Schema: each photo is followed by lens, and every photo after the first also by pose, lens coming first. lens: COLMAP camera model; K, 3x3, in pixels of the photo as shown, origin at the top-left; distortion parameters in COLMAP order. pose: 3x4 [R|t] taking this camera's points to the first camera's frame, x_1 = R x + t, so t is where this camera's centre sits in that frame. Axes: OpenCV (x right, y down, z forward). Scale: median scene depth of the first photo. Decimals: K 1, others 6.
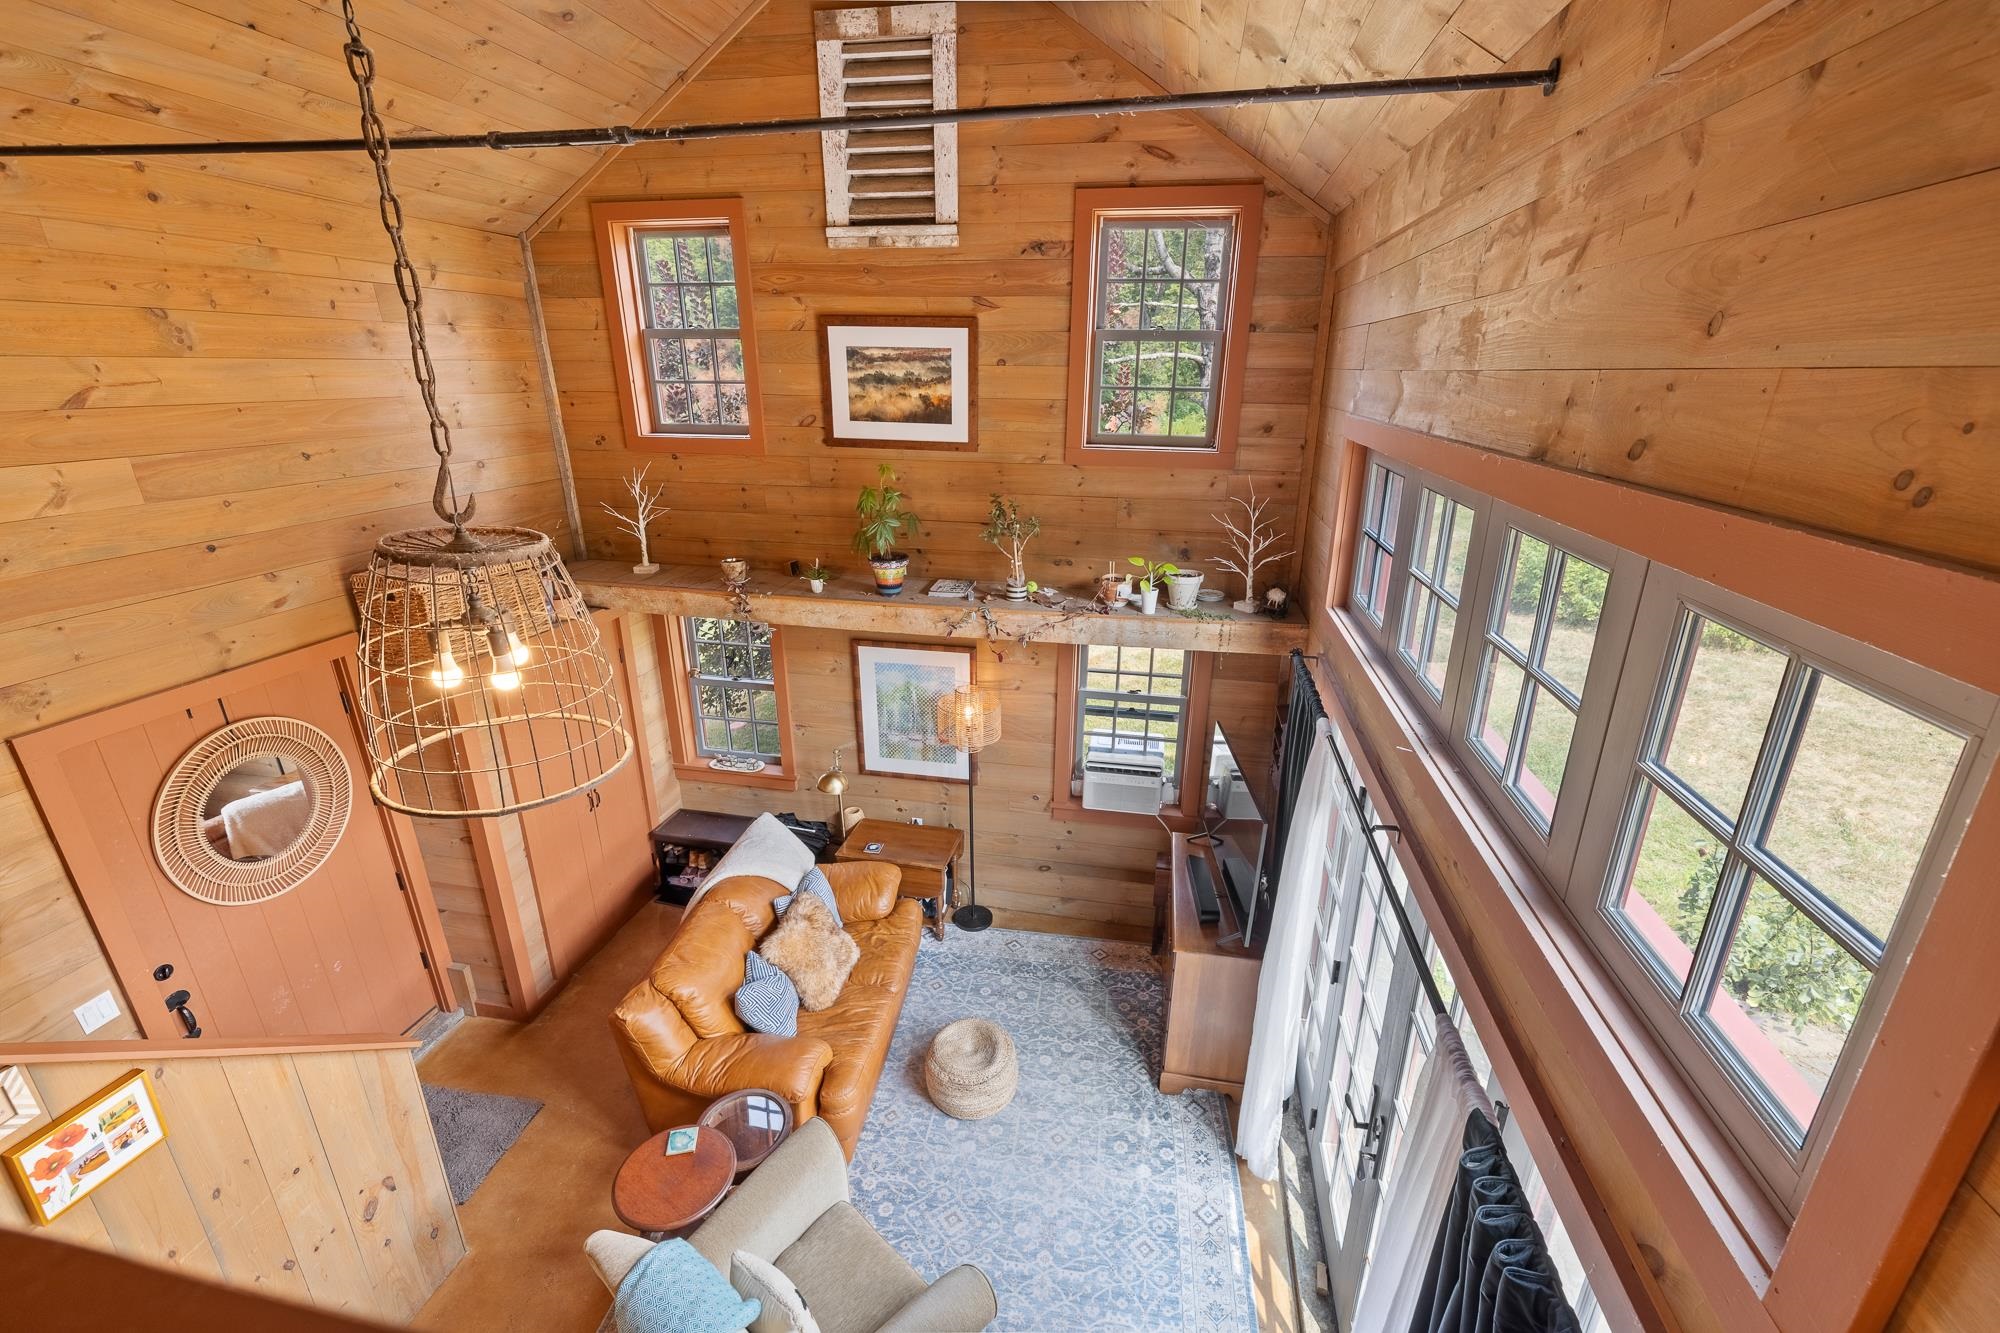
lens RADIAL K [[856.5, 0, 1000.5], [0, 856.5, 673.6], [0, 0, 1]] dist [-0.001018, -0.000613]
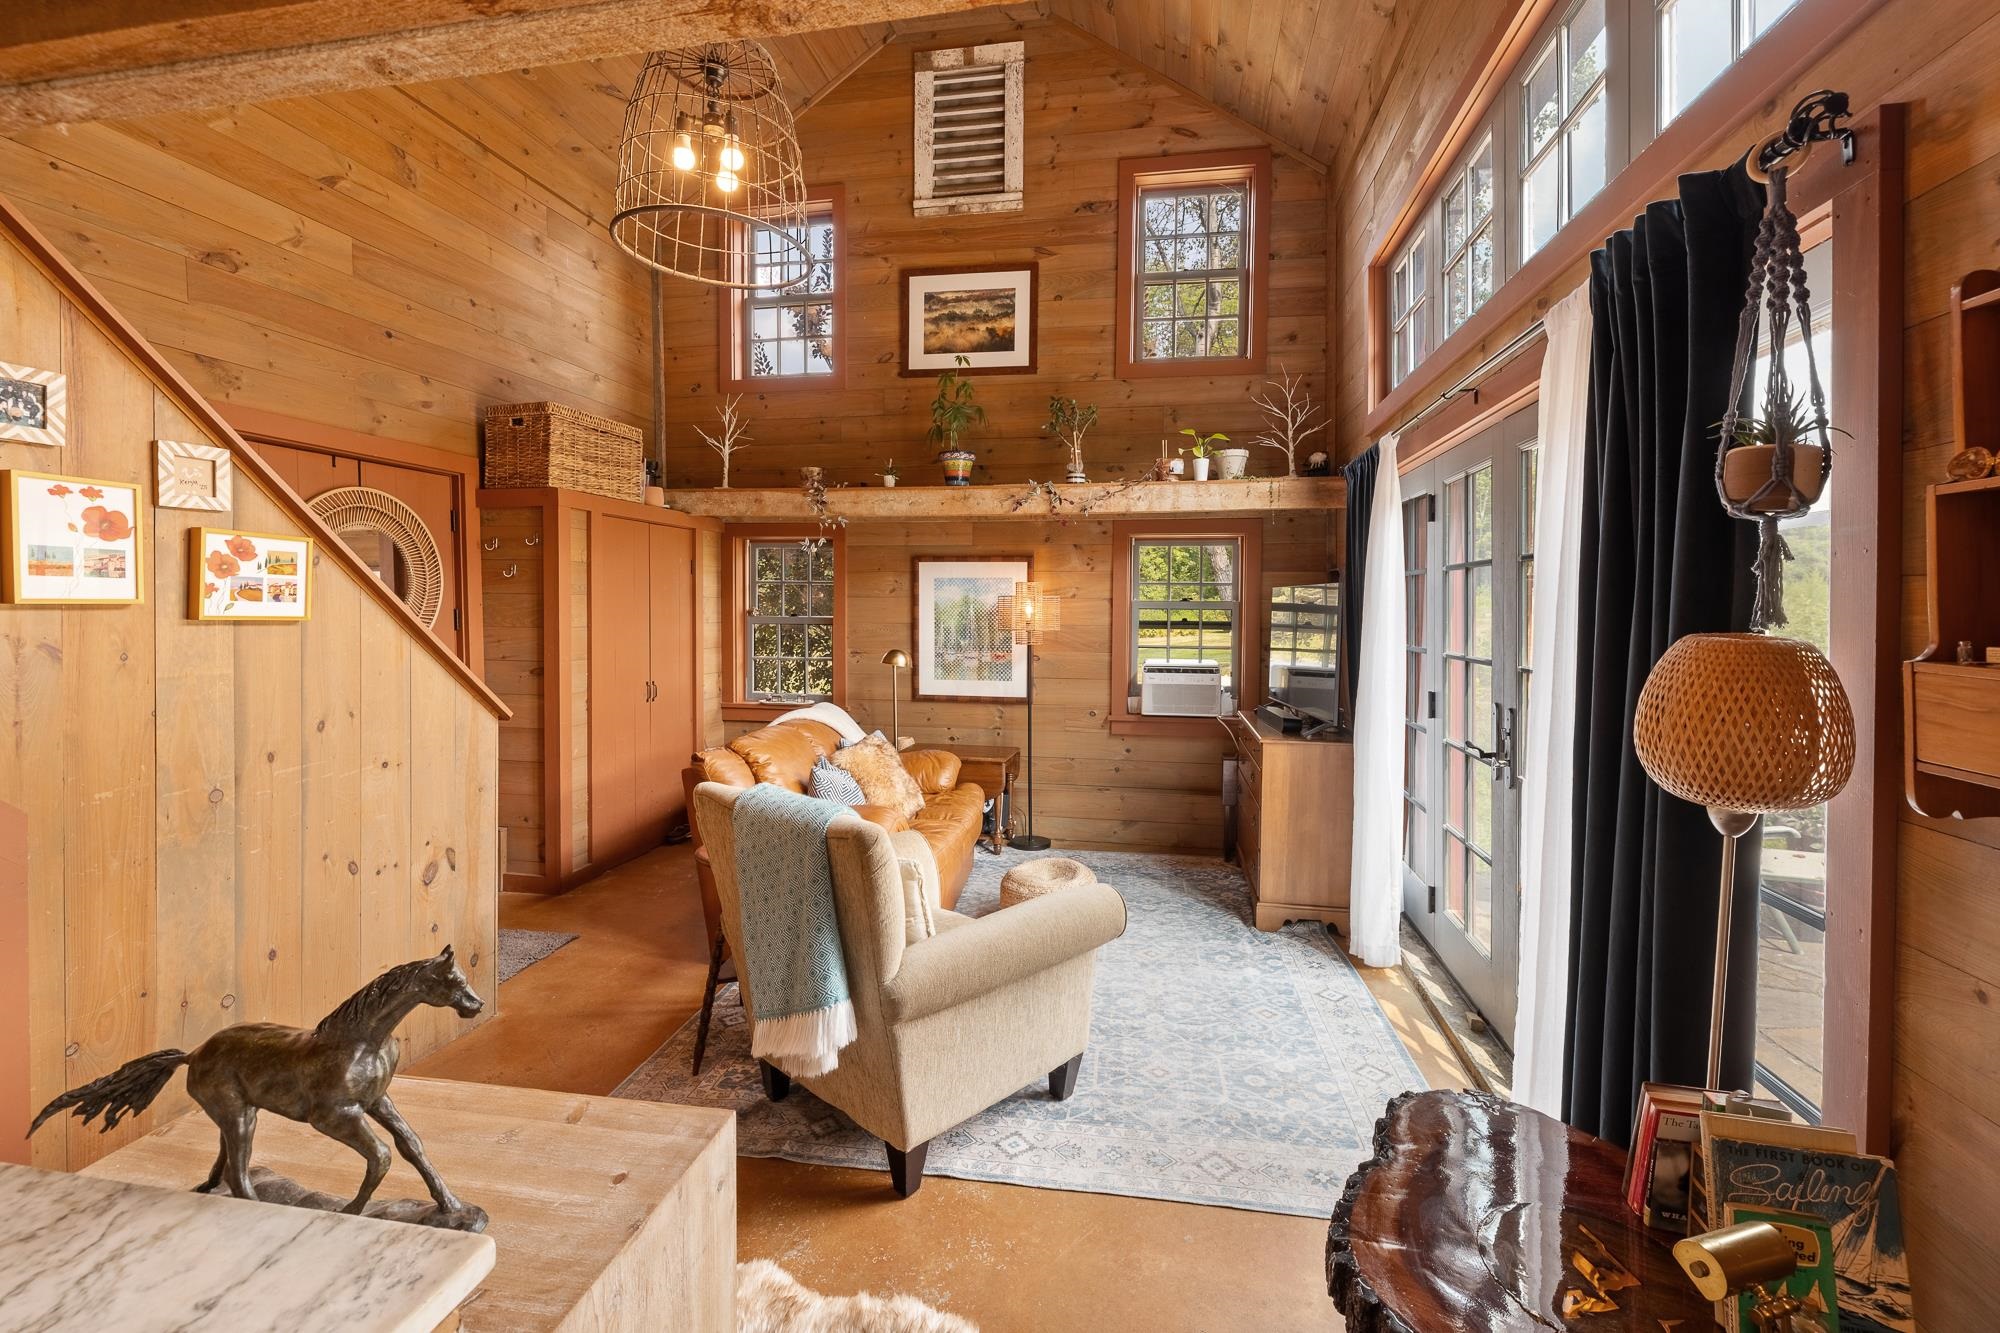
lens RADIAL K [[856.5, 0, 1012.5], [0, 856.5, 557.9], [0, 0, 1]] dist [-0.001018, -0.000613]
pose [[0.999983, 0.000741, 0.005740, -0.069079], [0.001177, 0.945029, -0.326985, 0.360510], [-0.005667, 0.326986, 0.945012, 0.010122]]
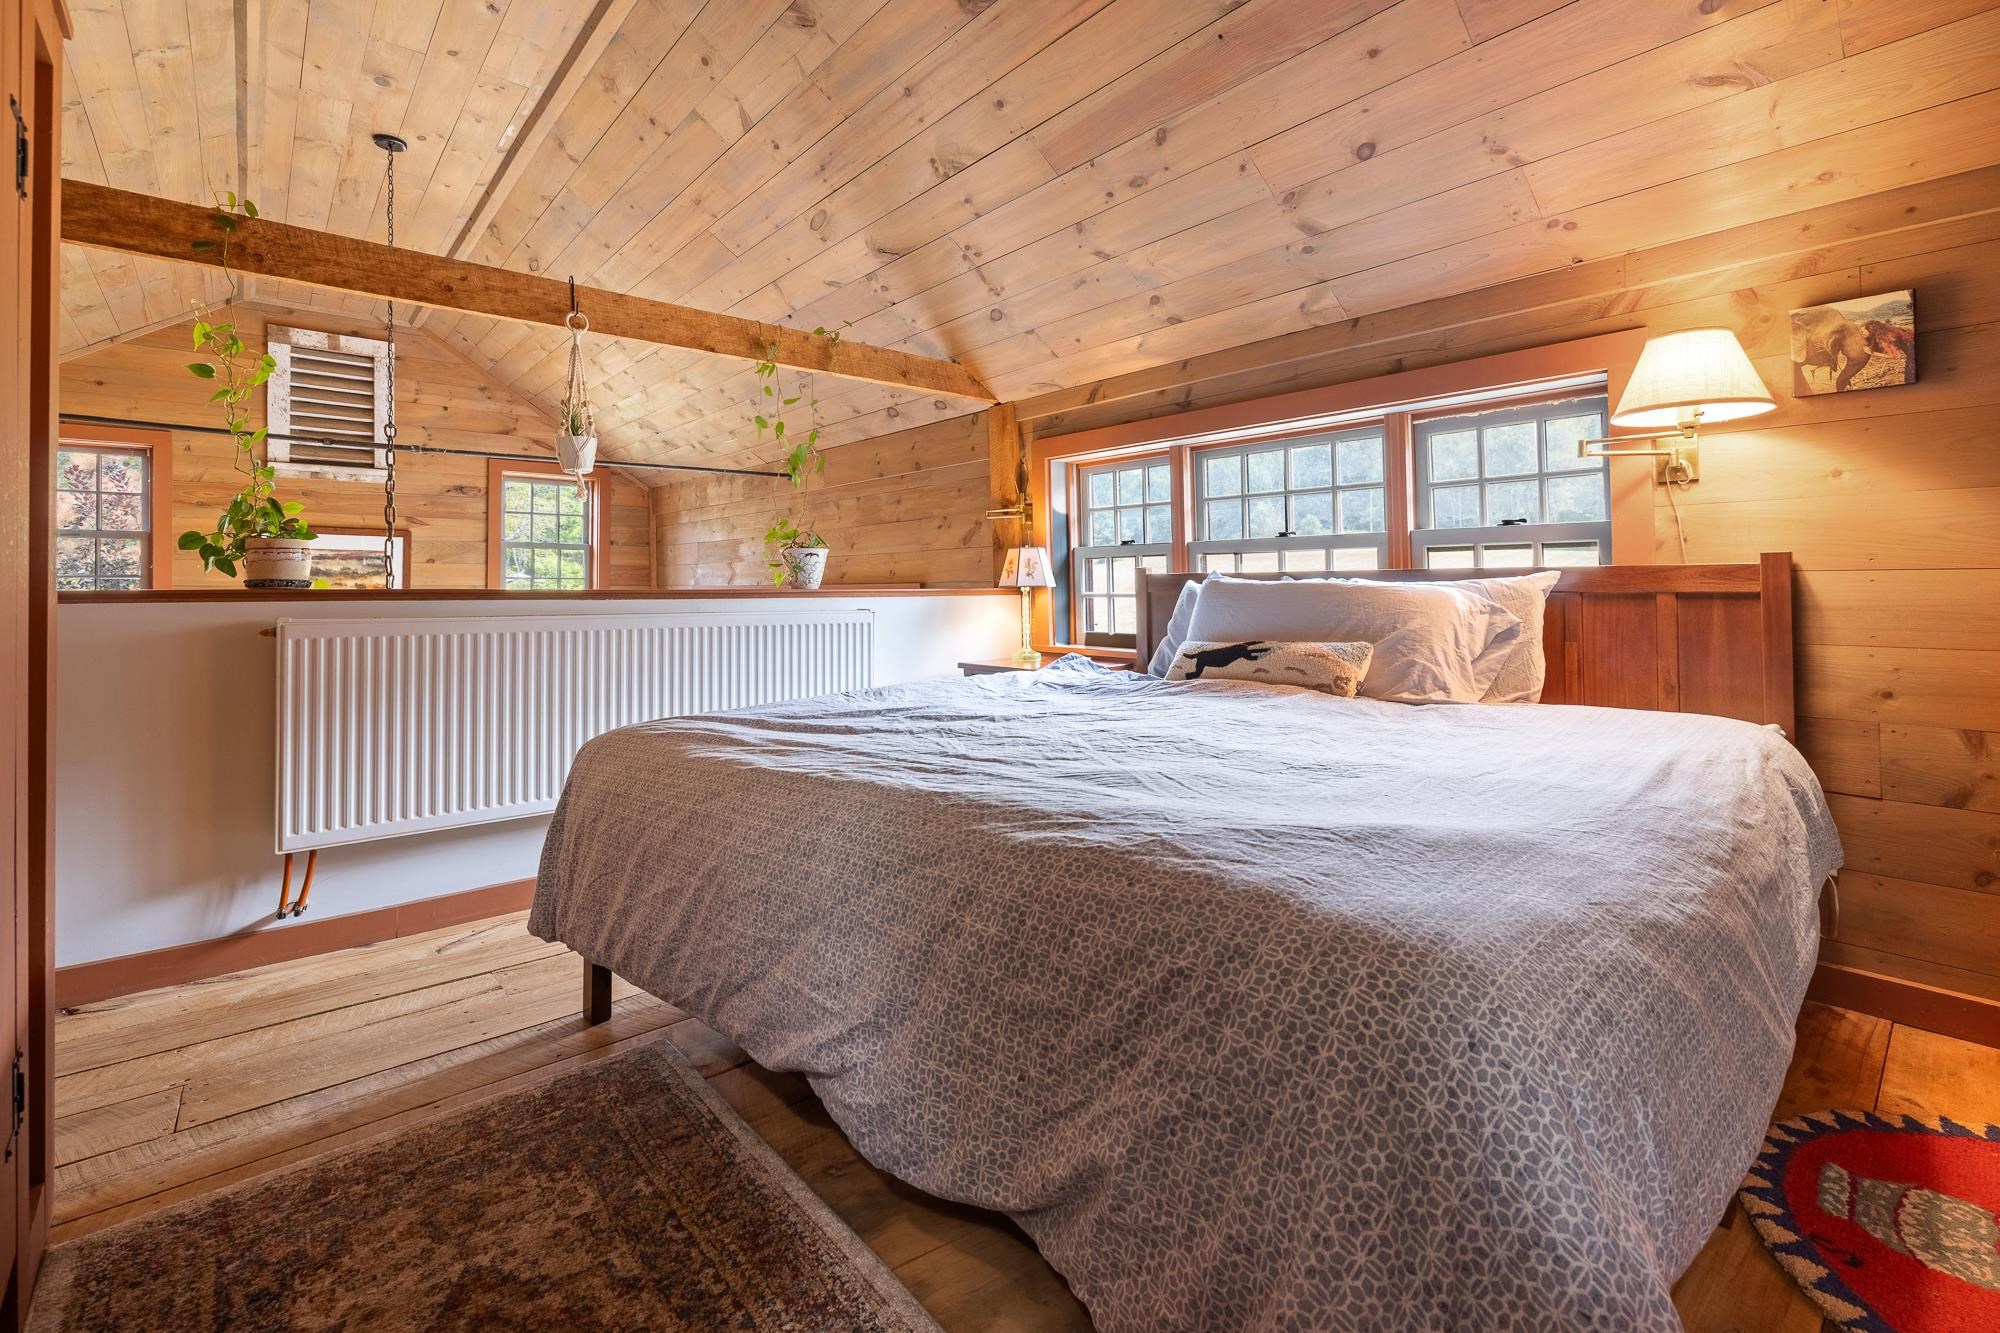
lens RADIAL K [[856.5, 0, 990.5], [0, 856.5, 582.7], [0, 0, 1]] dist [-0.001018, -0.000613]
pose [[0.625451, -0.008712, 0.780215, -0.530134], [0.269789, 0.940677, -0.205770, 0.212194], [-0.732138, 0.339192, 0.590697, -0.502778]]
